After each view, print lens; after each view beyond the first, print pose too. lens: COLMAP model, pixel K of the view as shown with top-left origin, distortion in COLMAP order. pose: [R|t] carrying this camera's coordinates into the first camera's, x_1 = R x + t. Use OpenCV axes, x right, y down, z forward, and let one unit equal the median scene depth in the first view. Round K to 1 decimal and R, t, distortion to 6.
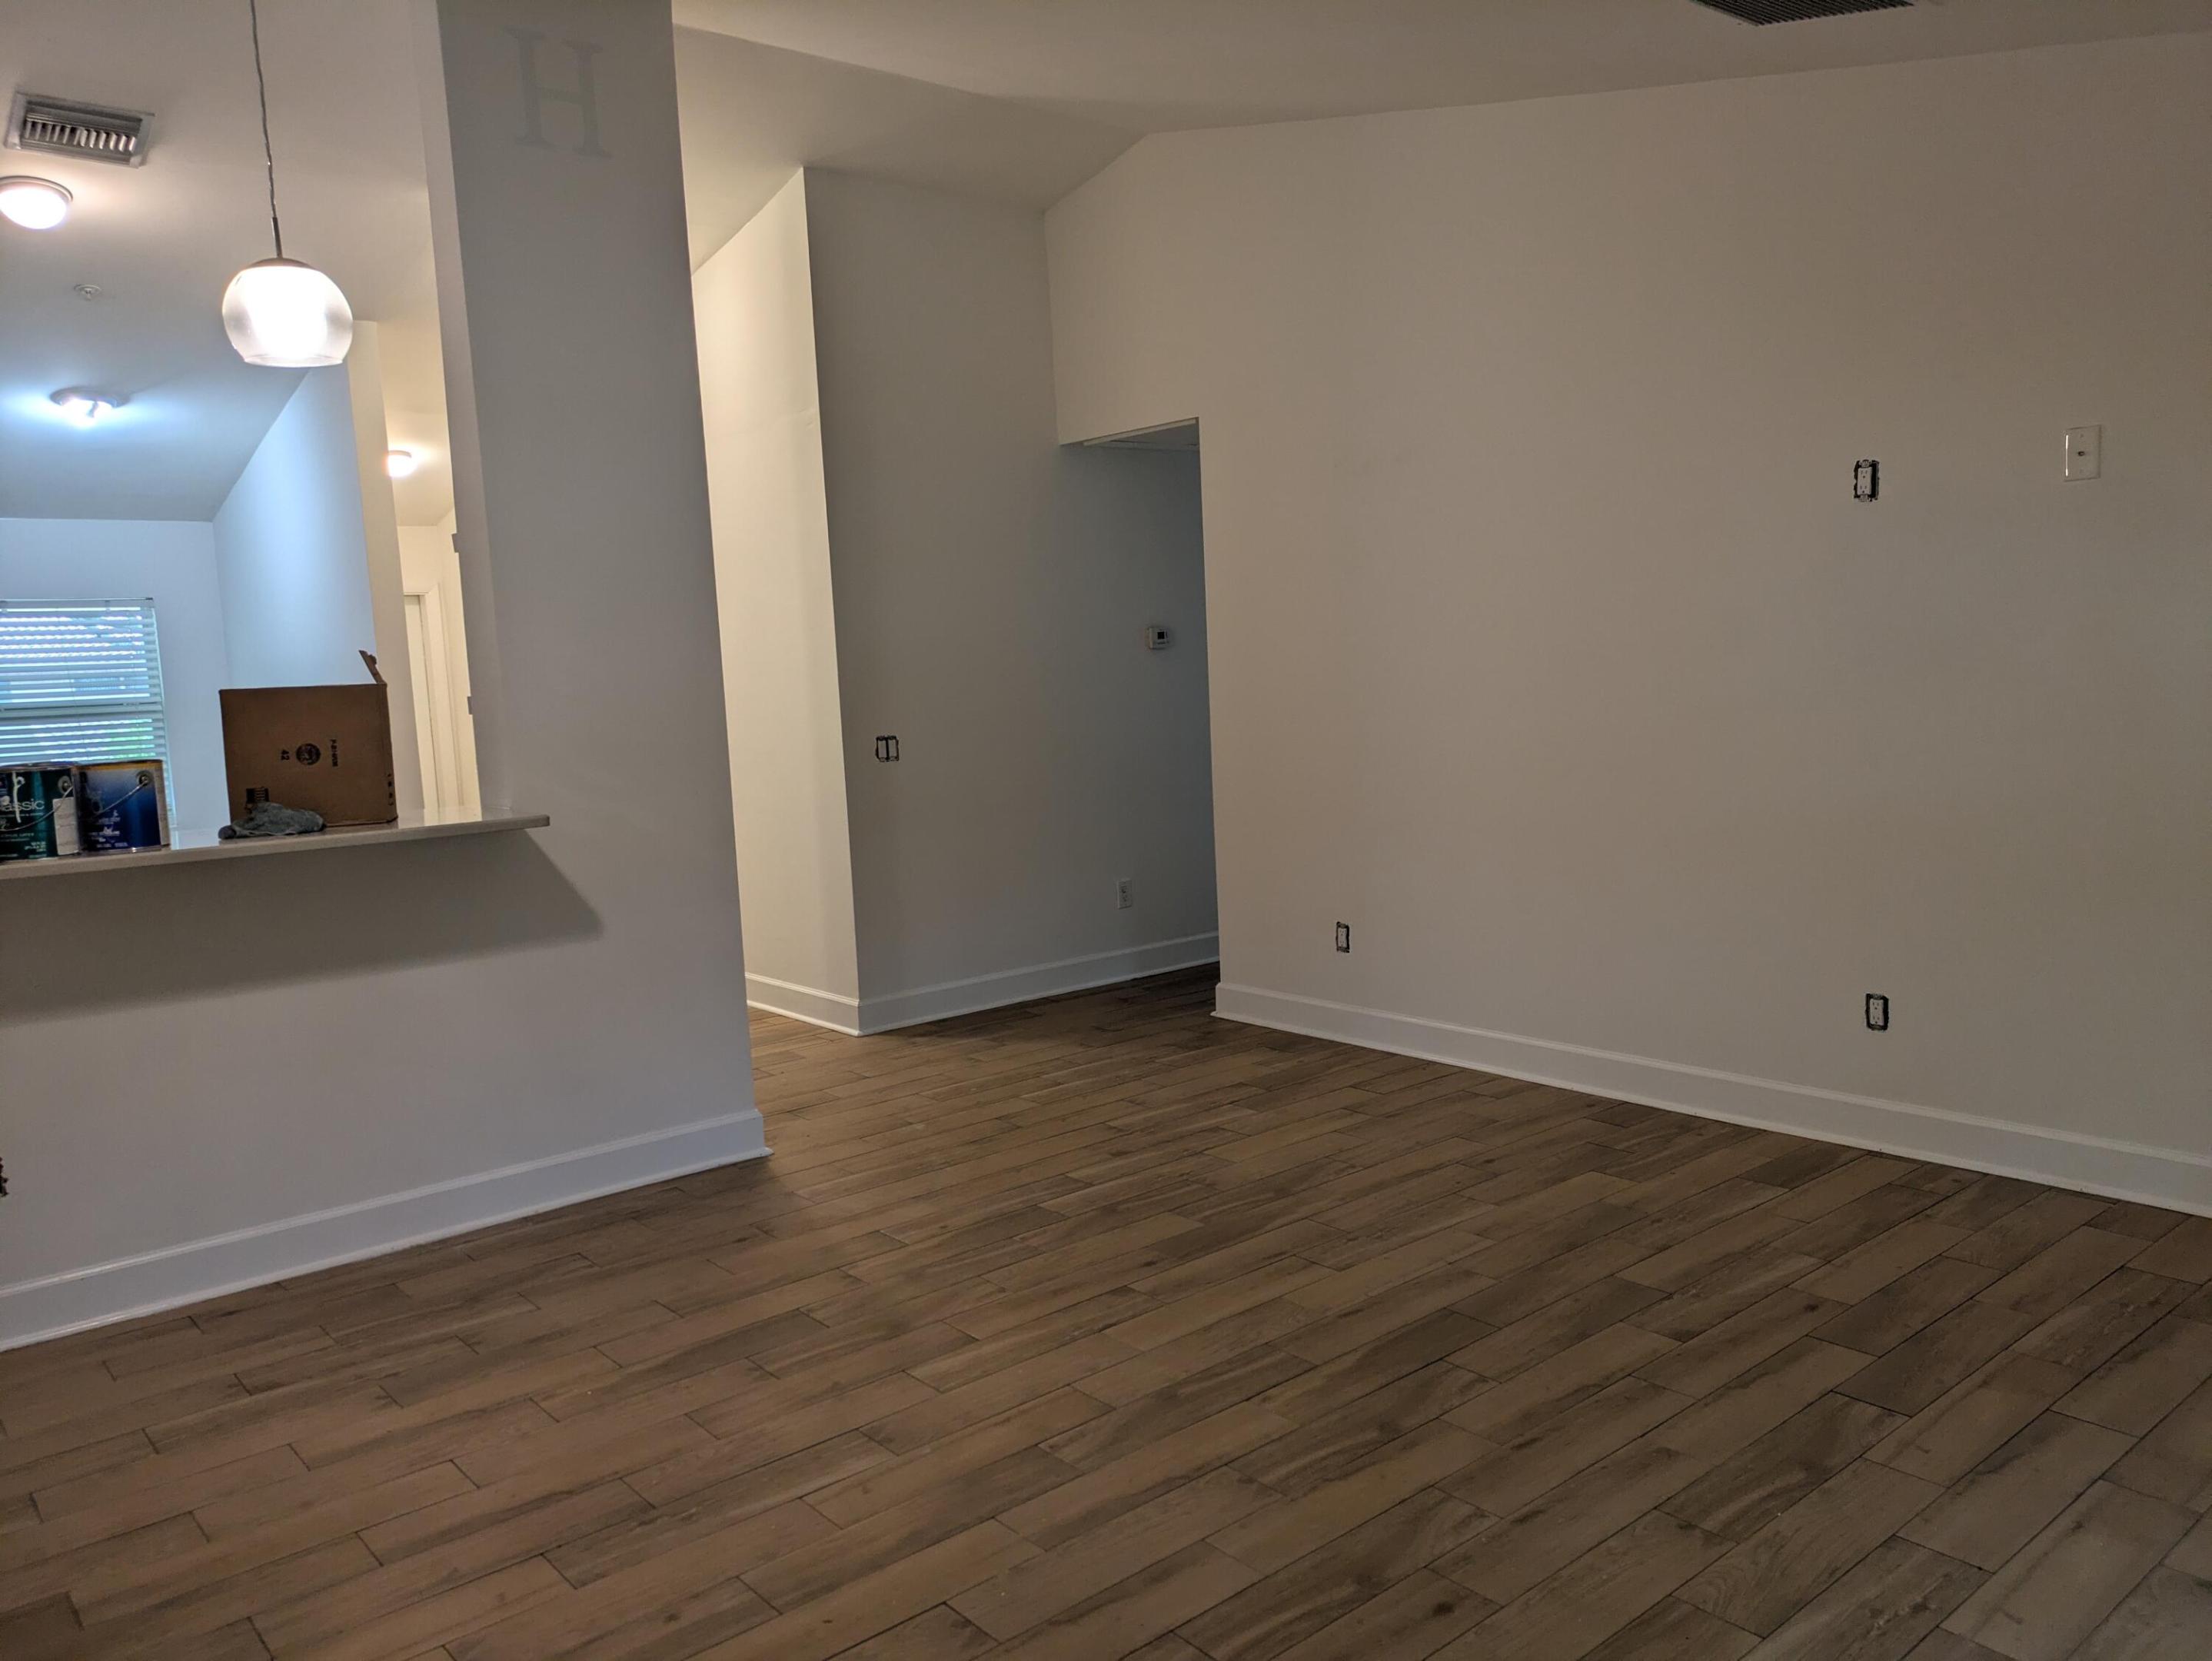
lens RADIAL K [[1621.1, 0, 1106.0], [0, 1621.1, 830.9], [0, 0, 1]] dist [0.010329, 0.000621]
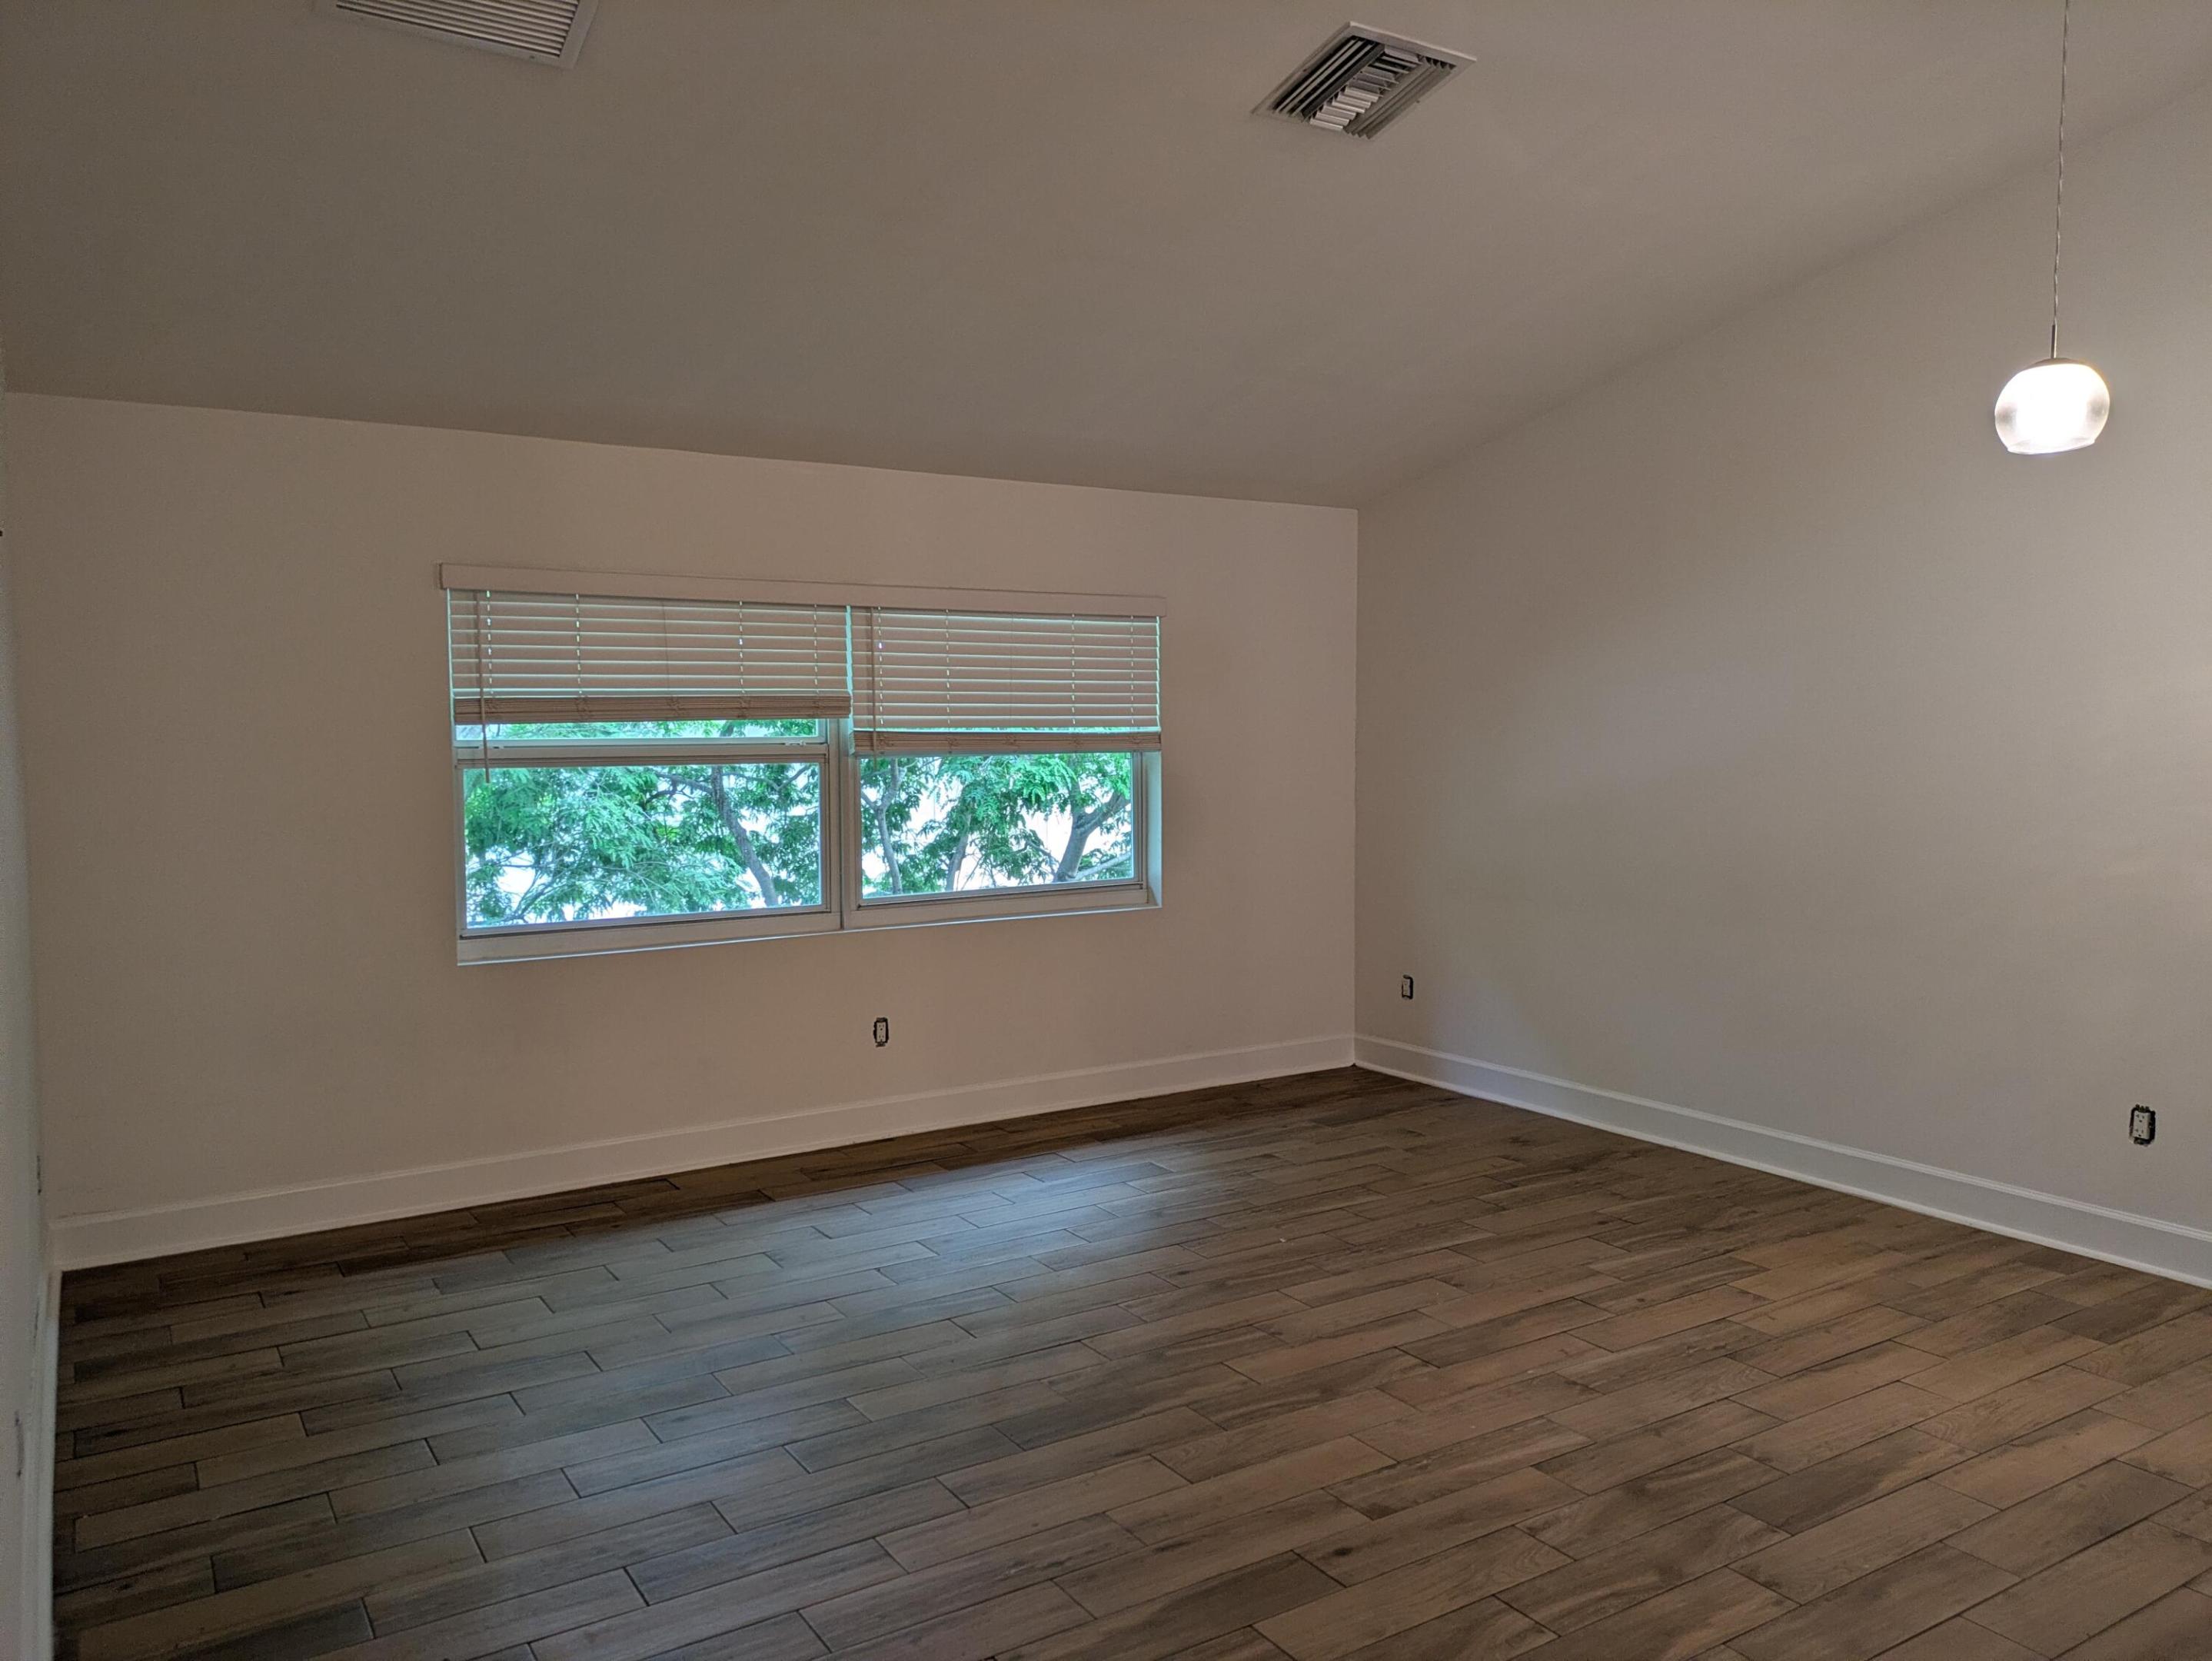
lens RADIAL K [[1621.1, 0, 1105.5], [0, 1621.1, 829.7], [0, 0, 1]] dist [0.010329, 0.000621]
pose [[-0.990238, 0.045608, 0.131712, 0.024595], [0.067152, 0.984160, 0.164072, -0.221222], [-0.122143, 0.171315, -0.977616, 1.964226]]
